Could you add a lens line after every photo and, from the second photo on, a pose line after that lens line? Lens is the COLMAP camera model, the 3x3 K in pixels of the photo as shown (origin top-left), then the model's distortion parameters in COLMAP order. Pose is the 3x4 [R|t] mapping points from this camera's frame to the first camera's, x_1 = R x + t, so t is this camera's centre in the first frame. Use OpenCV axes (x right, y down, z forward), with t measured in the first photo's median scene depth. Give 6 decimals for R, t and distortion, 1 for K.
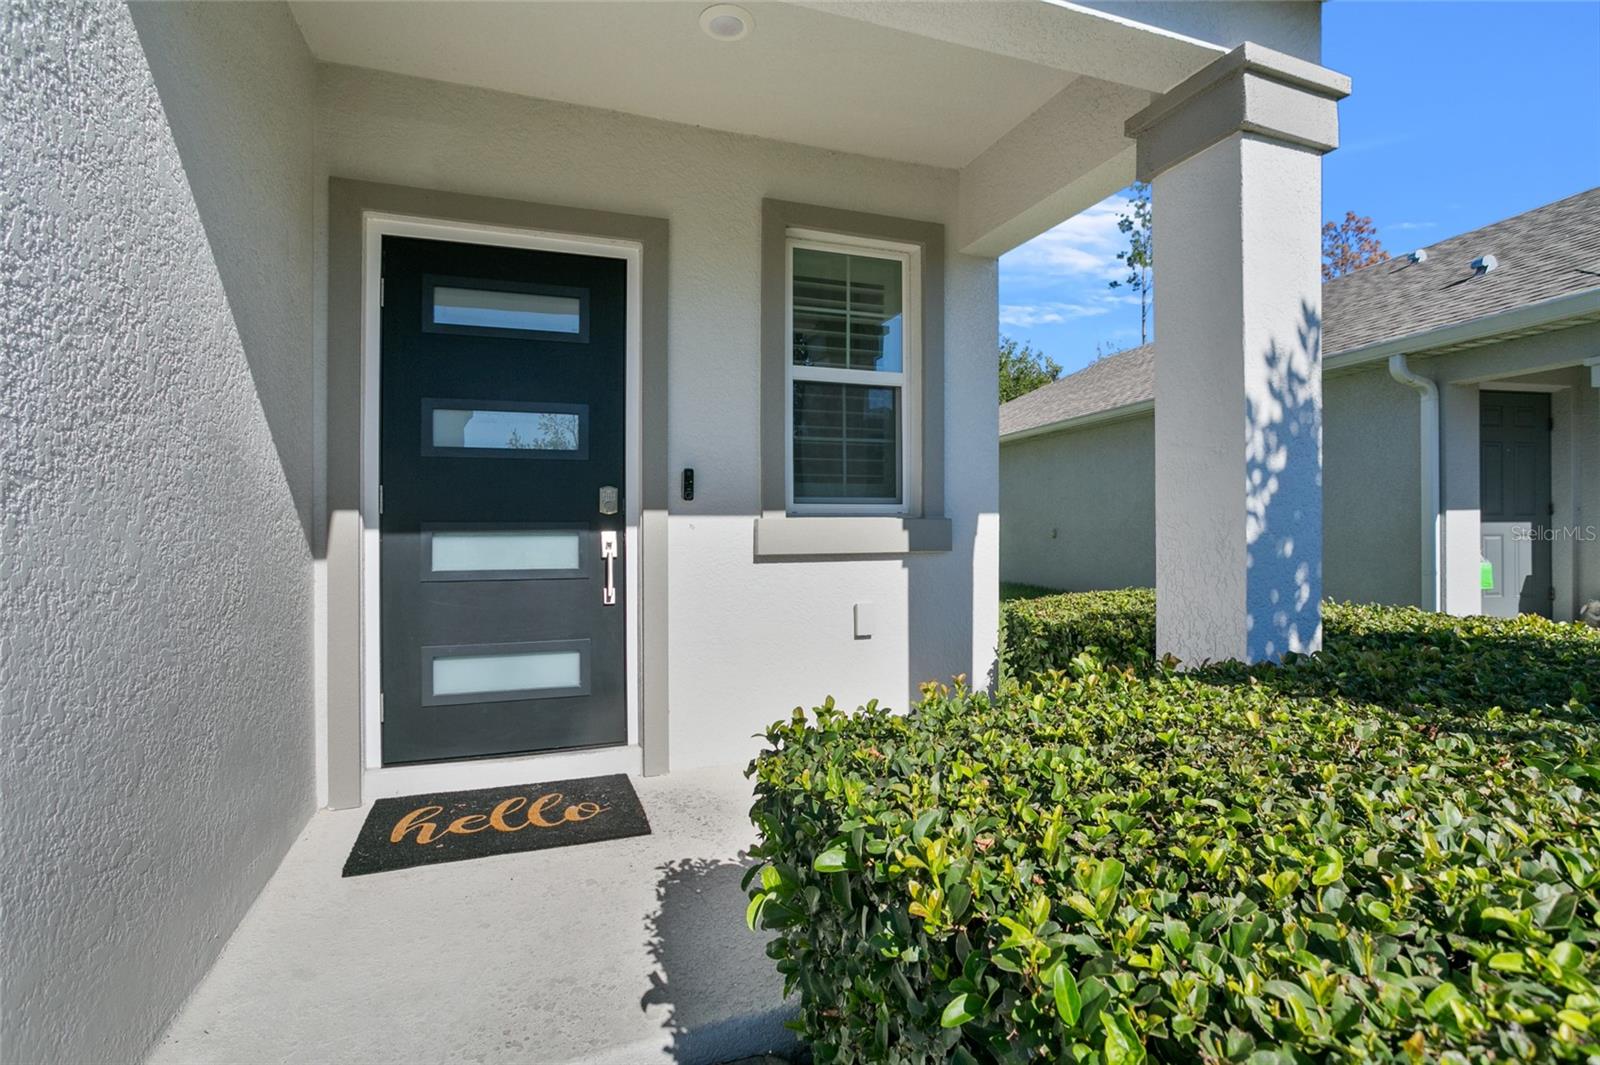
lens RADIAL K [[786.5, 0, 799.7], [0, 786.5, 507.1], [0, 0, 1]] dist [-0.047537, 0.033731]
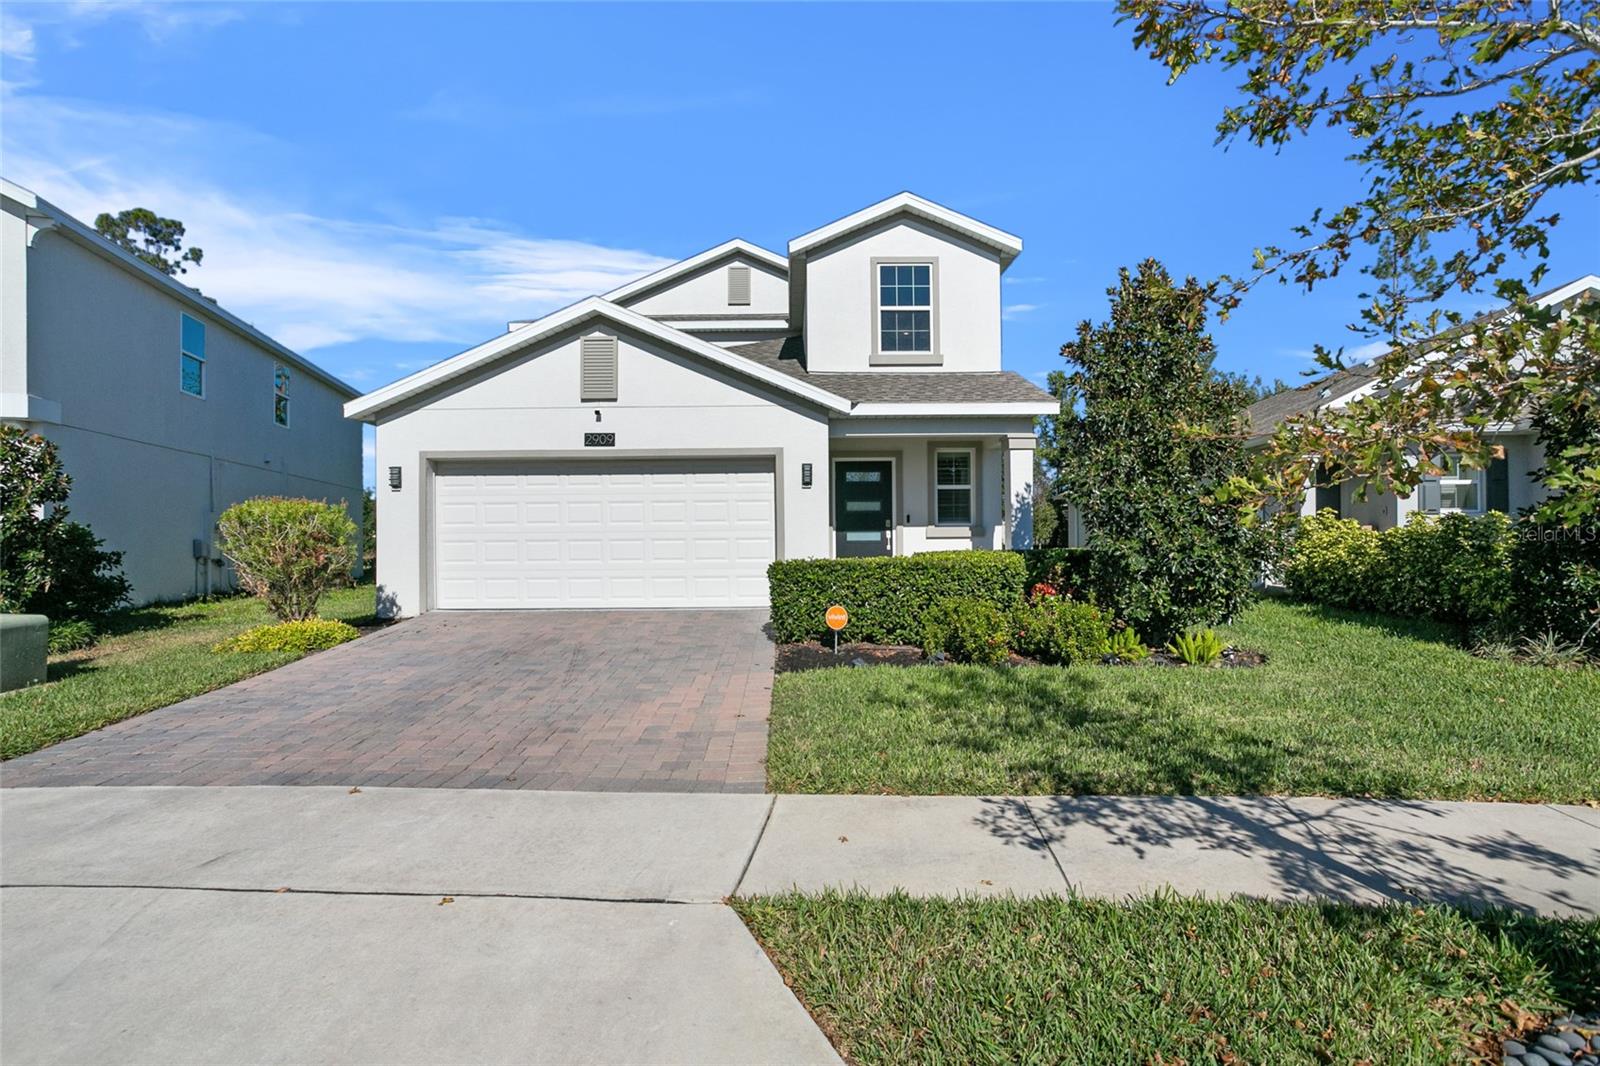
lens RADIAL K [[768.3, 0, 796.4], [0, 768.3, 521.6], [0, 0, 1]] dist [0.000768, 0.000733]
pose [[0.940749, -0.009869, -0.338959, 0.599838], [0.011368, 0.999932, 0.002438, -0.030174], [0.338912, -0.006147, 0.940798, -2.645369]]
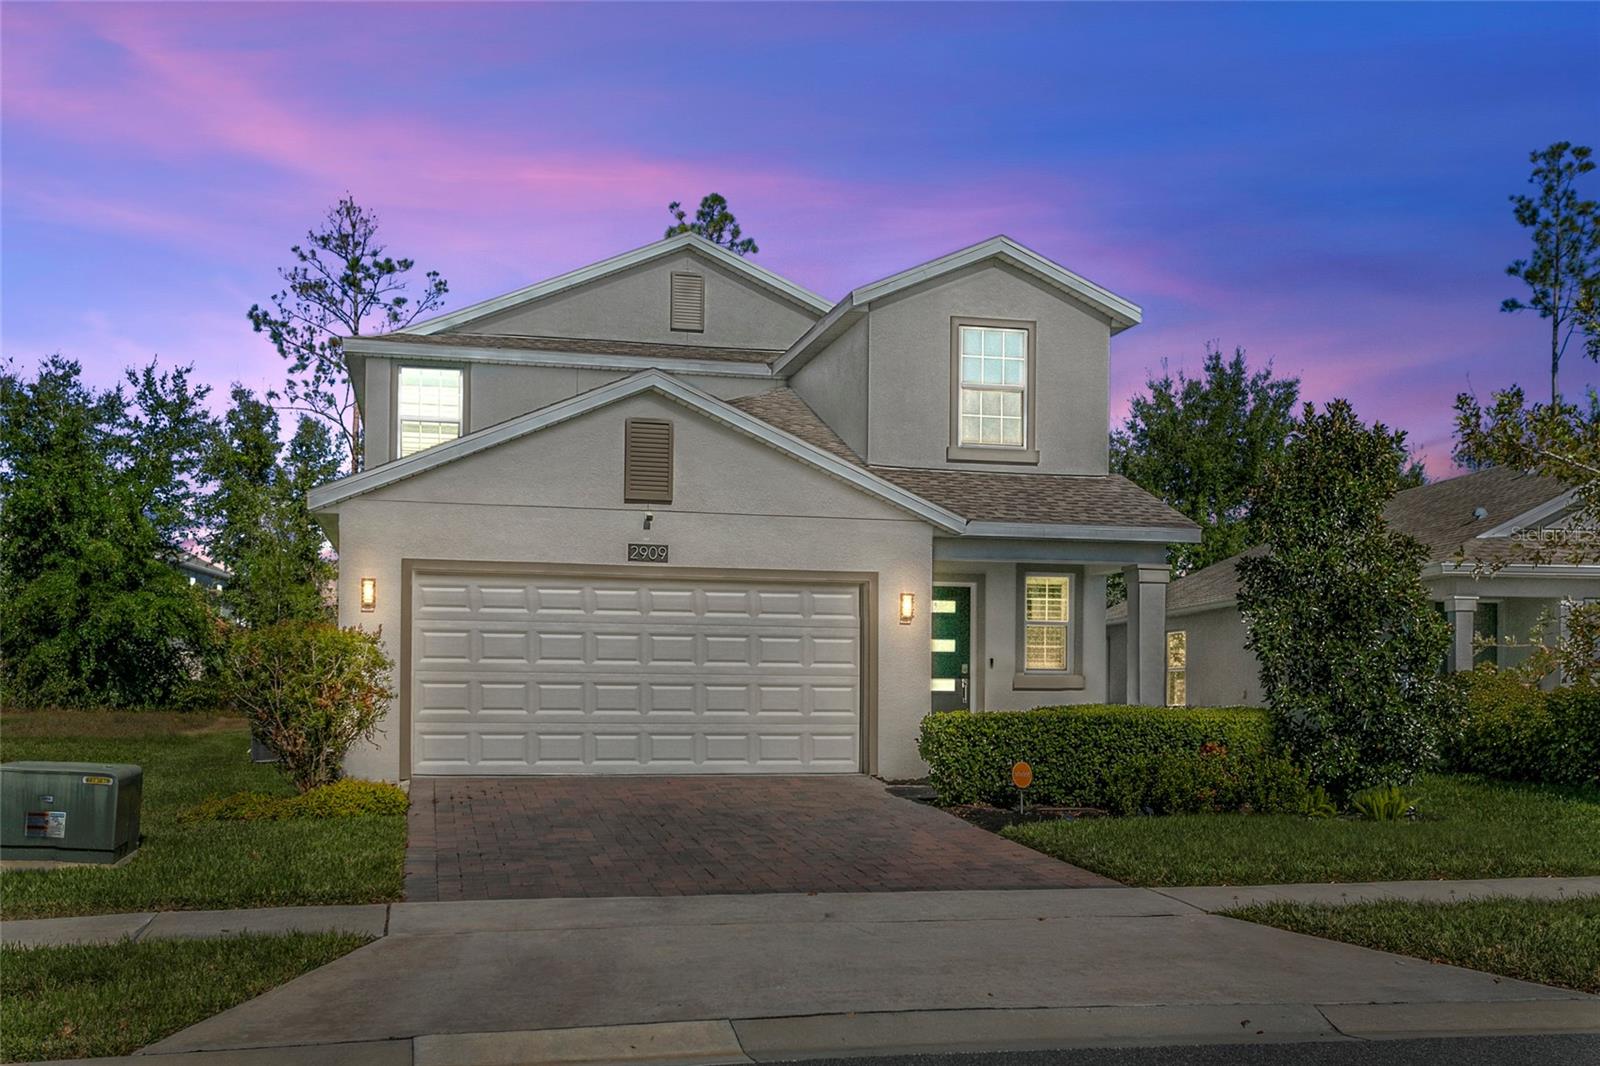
lens RADIAL K [[1602.8, 0, 801.1], [0, 1602.8, 634.7], [0, 0, 1]] dist [0.161716, -0.237977]
pose [[0.993976, 0.011783, -0.108959, -0.186196], [-0.012671, 0.999892, -0.007463, -0.079556], [0.108859, 0.008798, 0.994018, -4.886172]]
